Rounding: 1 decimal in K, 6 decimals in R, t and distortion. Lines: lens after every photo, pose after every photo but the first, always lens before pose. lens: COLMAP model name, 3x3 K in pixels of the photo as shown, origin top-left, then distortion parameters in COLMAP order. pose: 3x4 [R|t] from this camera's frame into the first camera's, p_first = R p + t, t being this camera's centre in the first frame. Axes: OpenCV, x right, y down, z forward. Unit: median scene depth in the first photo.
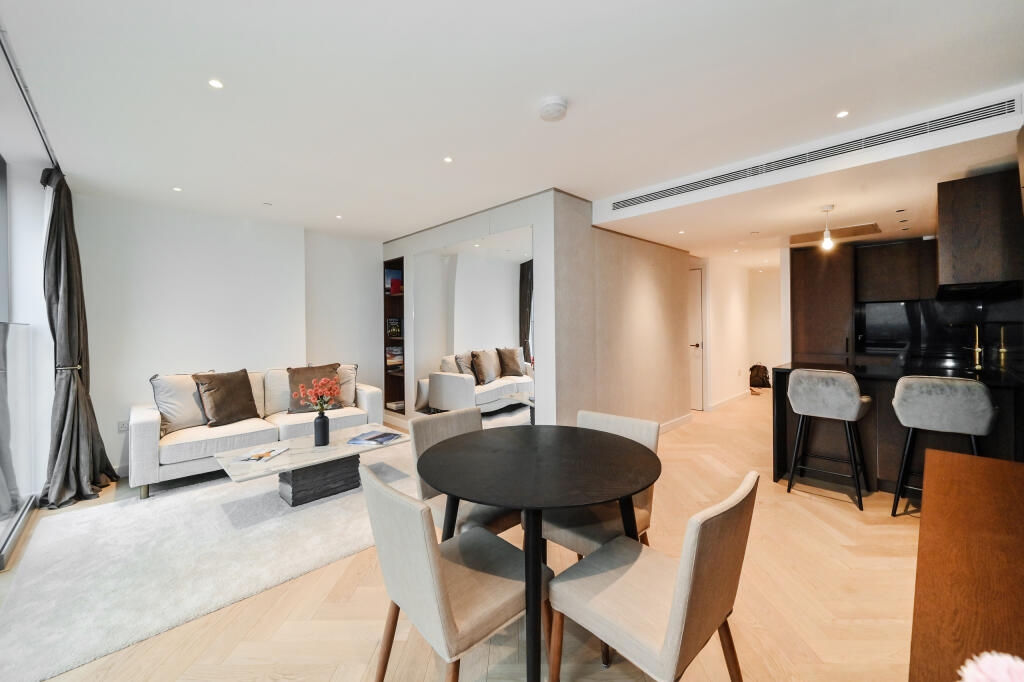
lens RADIAL K [[424.0, 0, 515.9], [0, 424.0, 328.0], [0, 0, 1]] dist [0.001059, 0.000007]
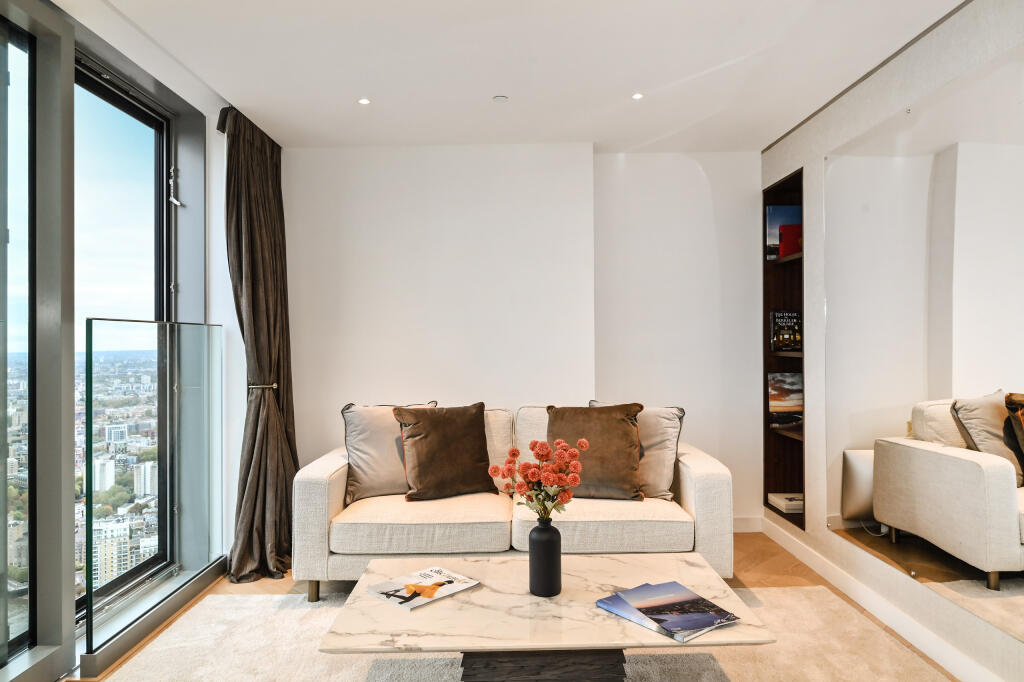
lens RADIAL K [[620.1, 0, 481.8], [0, 620.1, 340.9], [0, 0, 1]] dist [-0.003454, 0.001082]
pose [[0.677895, 0.000901, -0.735158, -0.025881], [0.000162, 0.999999, 0.001374, 0.012477], [0.735159, -0.001051, 0.677894, 0.434717]]
